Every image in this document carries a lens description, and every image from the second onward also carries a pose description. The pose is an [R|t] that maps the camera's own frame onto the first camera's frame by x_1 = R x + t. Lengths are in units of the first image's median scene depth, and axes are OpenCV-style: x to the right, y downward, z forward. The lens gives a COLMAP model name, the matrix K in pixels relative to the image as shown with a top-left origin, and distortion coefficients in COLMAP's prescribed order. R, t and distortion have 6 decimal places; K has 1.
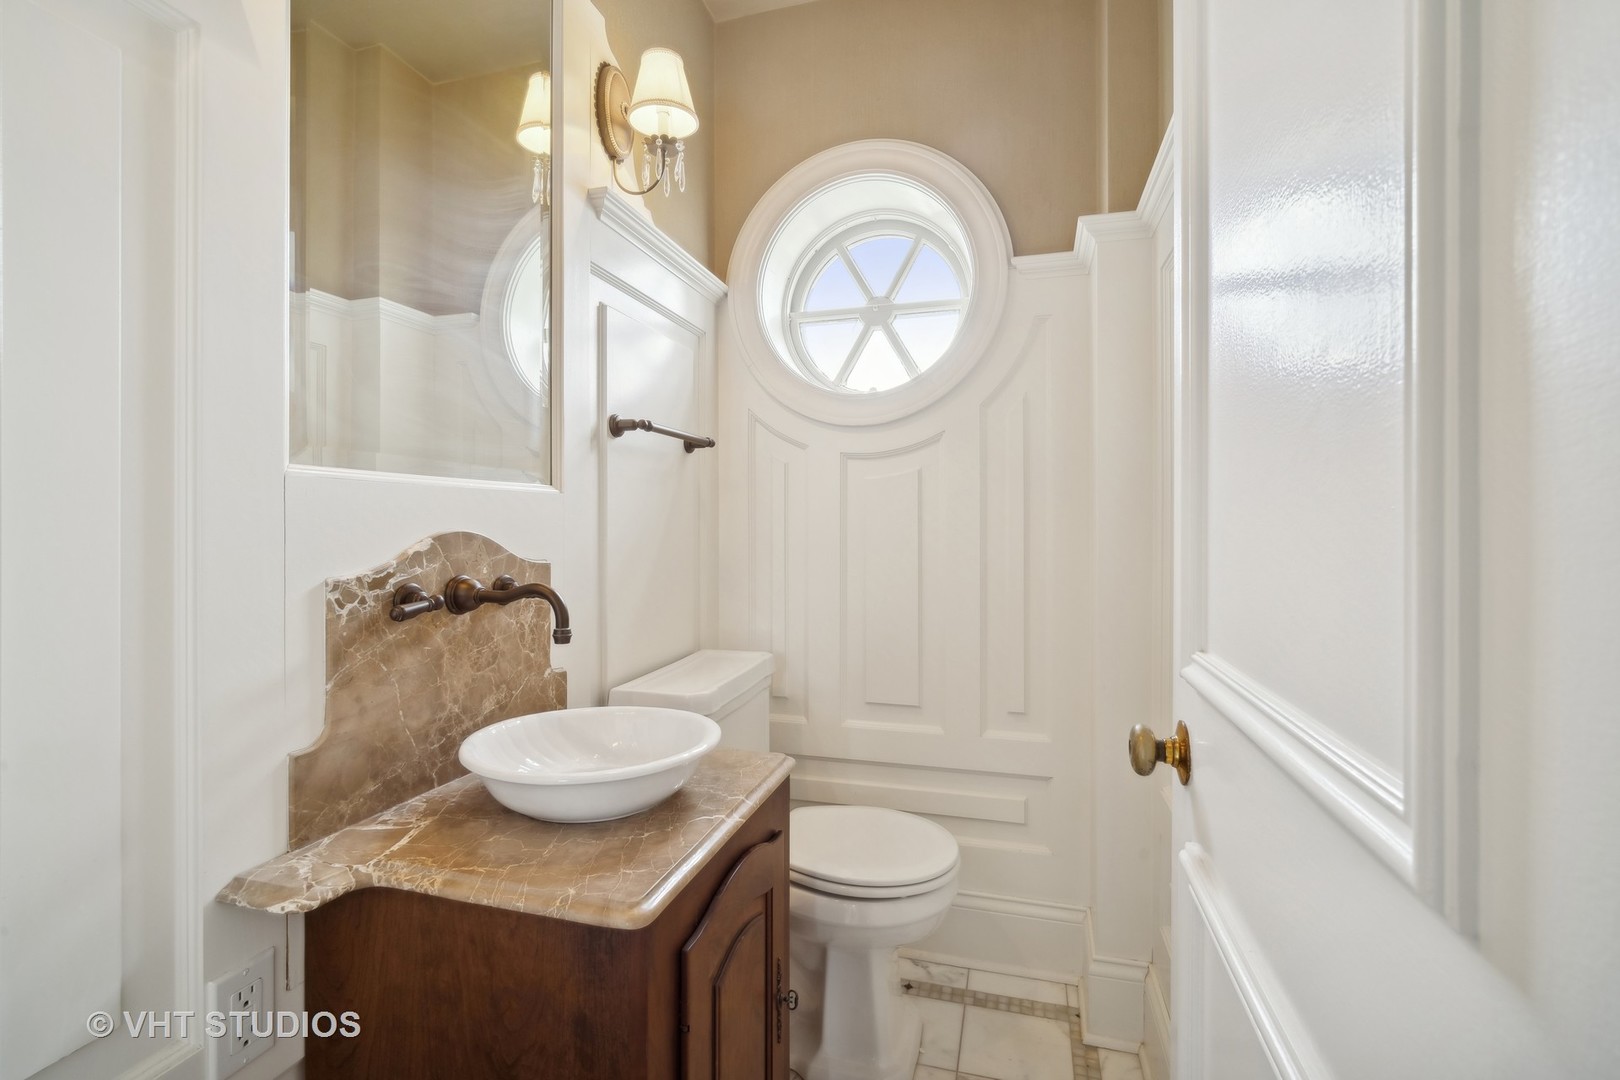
lens RADIAL K [[717.0, 0, 808.6], [0, 717.0, 531.7], [0, 0, 1]] dist [-0.000245, 0.000085]
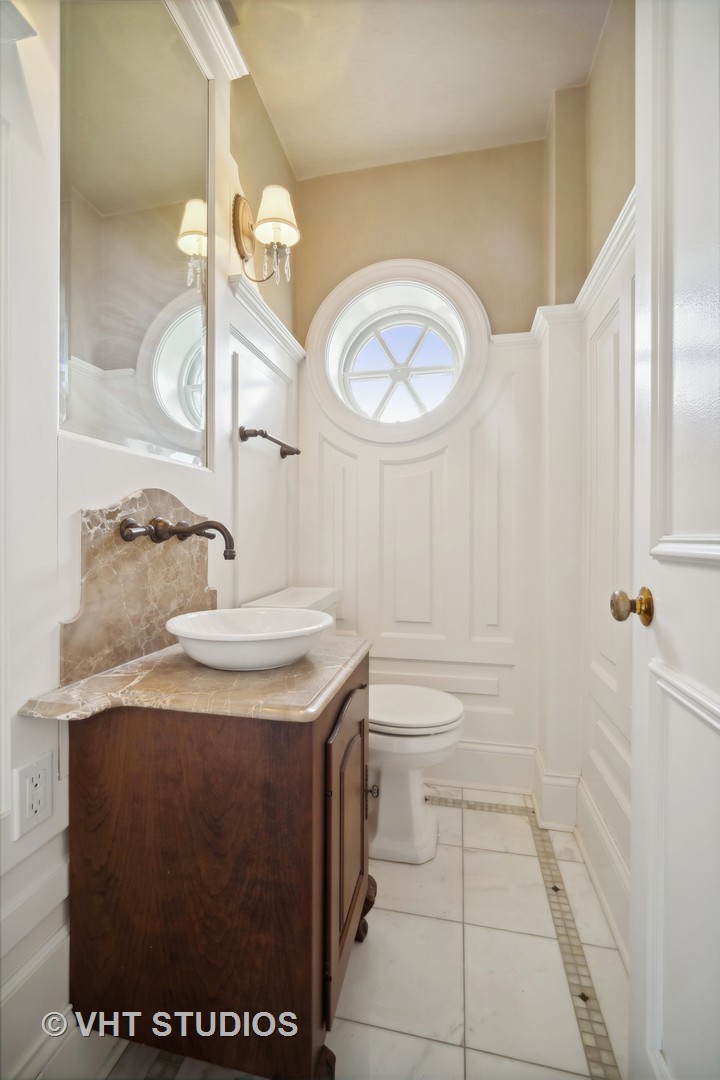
lens RADIAL K [[463.9, 0, 354.2], [0, 463.9, 536.7], [0, 0, 1]] dist [-0.001314, -0.000123]
pose [[0.998205, 0.000648, 0.059883, -0.119947], [-0.000731, 0.999999, 0.001365, 0.091749], [-0.059882, -0.001406, 0.998204, -0.001872]]
